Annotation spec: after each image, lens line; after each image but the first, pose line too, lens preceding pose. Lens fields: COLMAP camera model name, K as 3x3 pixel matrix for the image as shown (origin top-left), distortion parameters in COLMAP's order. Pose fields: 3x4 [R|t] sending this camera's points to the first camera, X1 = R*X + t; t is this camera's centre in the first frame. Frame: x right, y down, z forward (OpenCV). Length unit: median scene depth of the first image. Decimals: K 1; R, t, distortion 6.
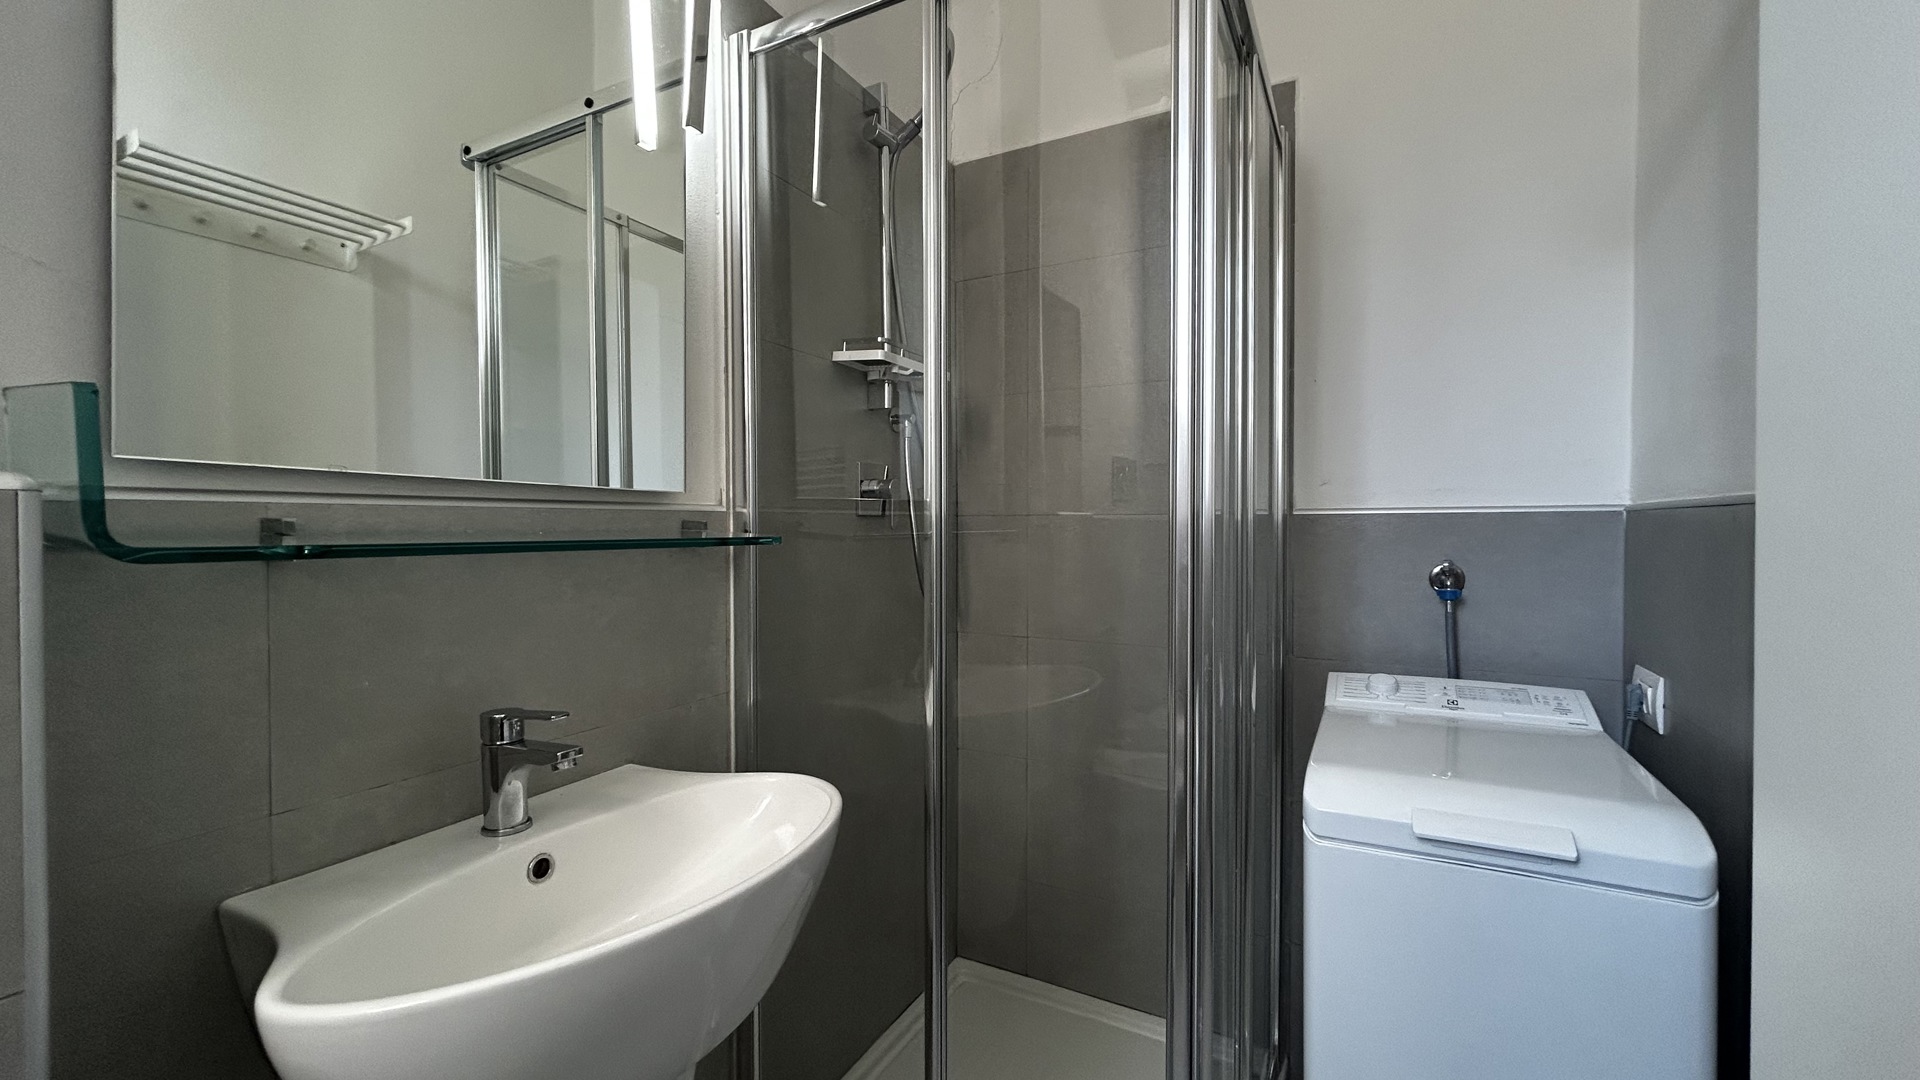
lens RADIAL K [[775.2, 0, 964.2], [0, 775.2, 530.2], [0, 0, 1]] dist [-0.001253, 0.000288]
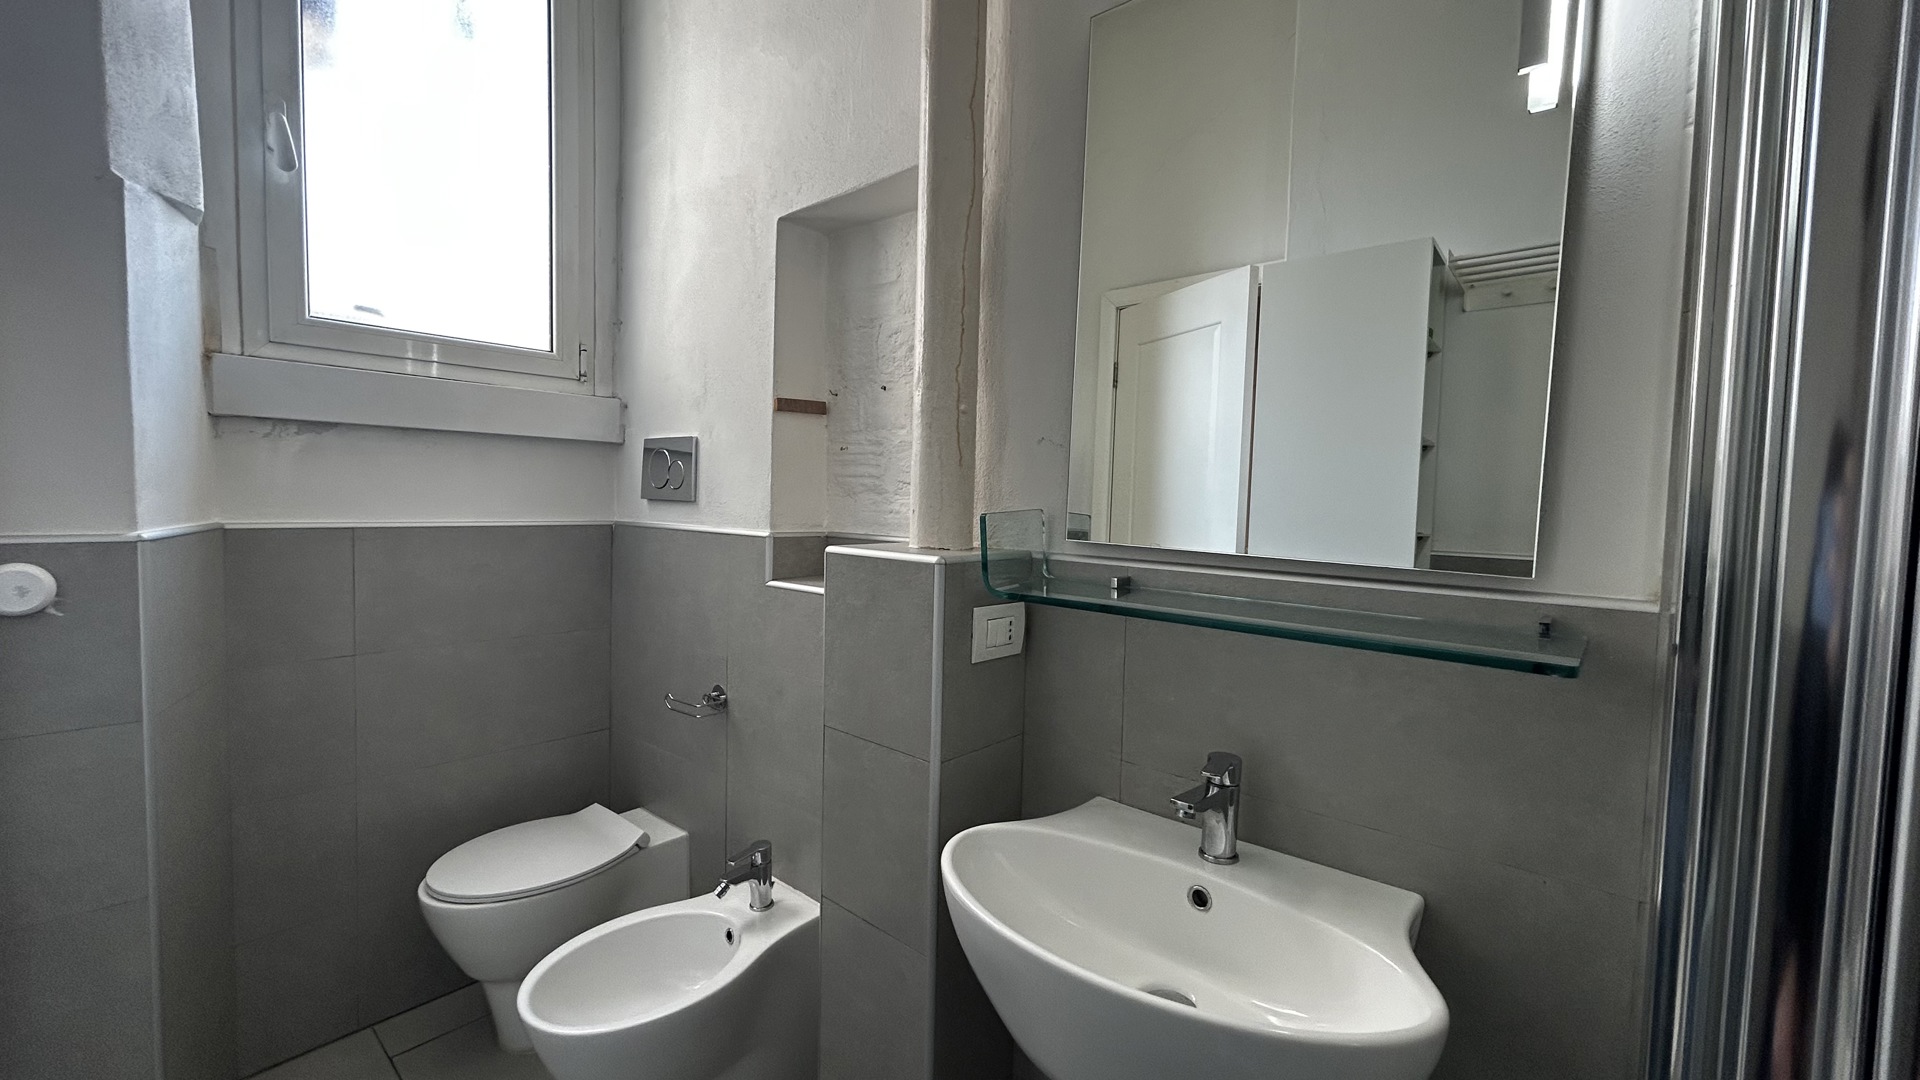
lens RADIAL K [[775.2, 0, 965.7], [0, 775.2, 537.3], [0, 0, 1]] dist [-0.001253, 0.000288]
pose [[-0.245805, 0.048377, -0.968111, 0.447200], [-0.034129, 0.997703, 0.058521, -0.109345], [0.968718, 0.047426, -0.243590, 0.657750]]
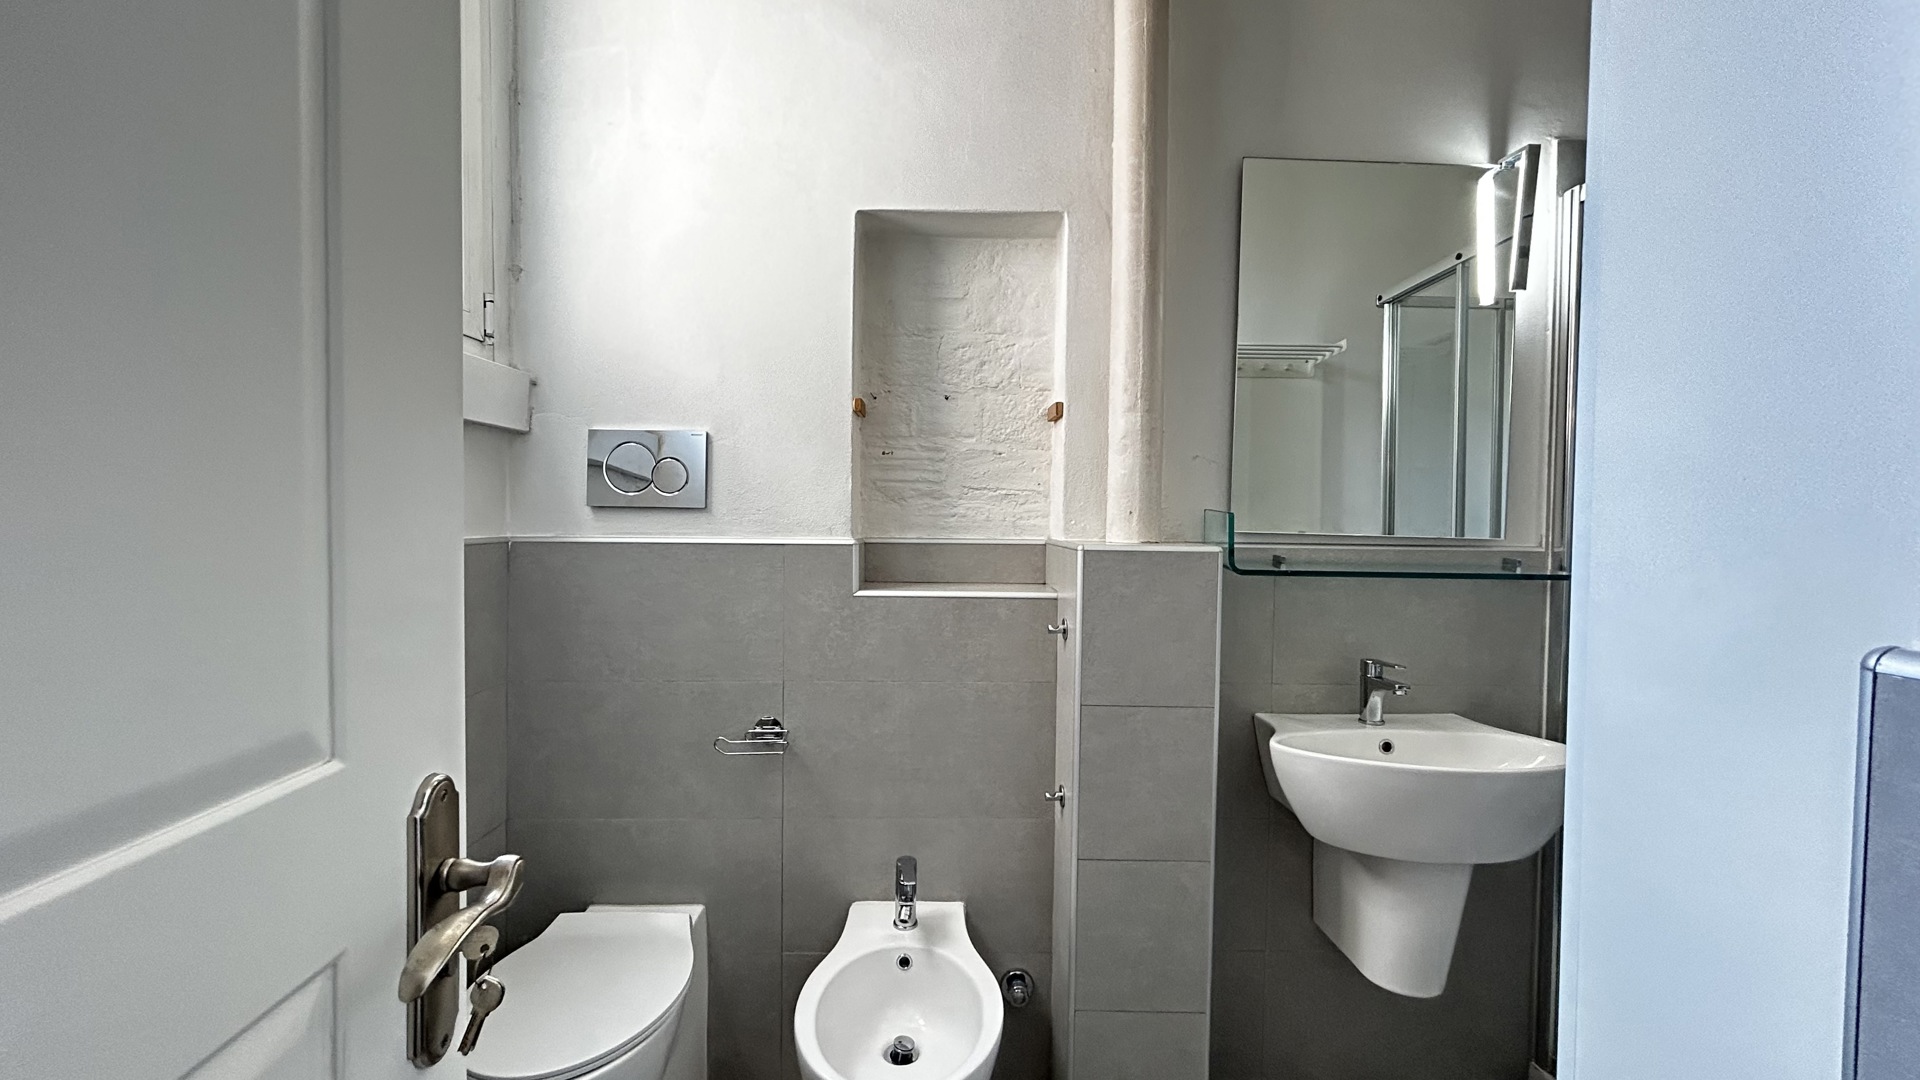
lens RADIAL K [[775.2, 0, 965.1], [0, 775.2, 531.6], [0, 0, 1]] dist [-0.001253, 0.000288]
pose [[0.470013, 0.033253, -0.882033, 0.431223], [-0.023908, 0.999403, 0.024938, -0.073494], [0.882336, 0.009367, 0.470528, -0.554728]]
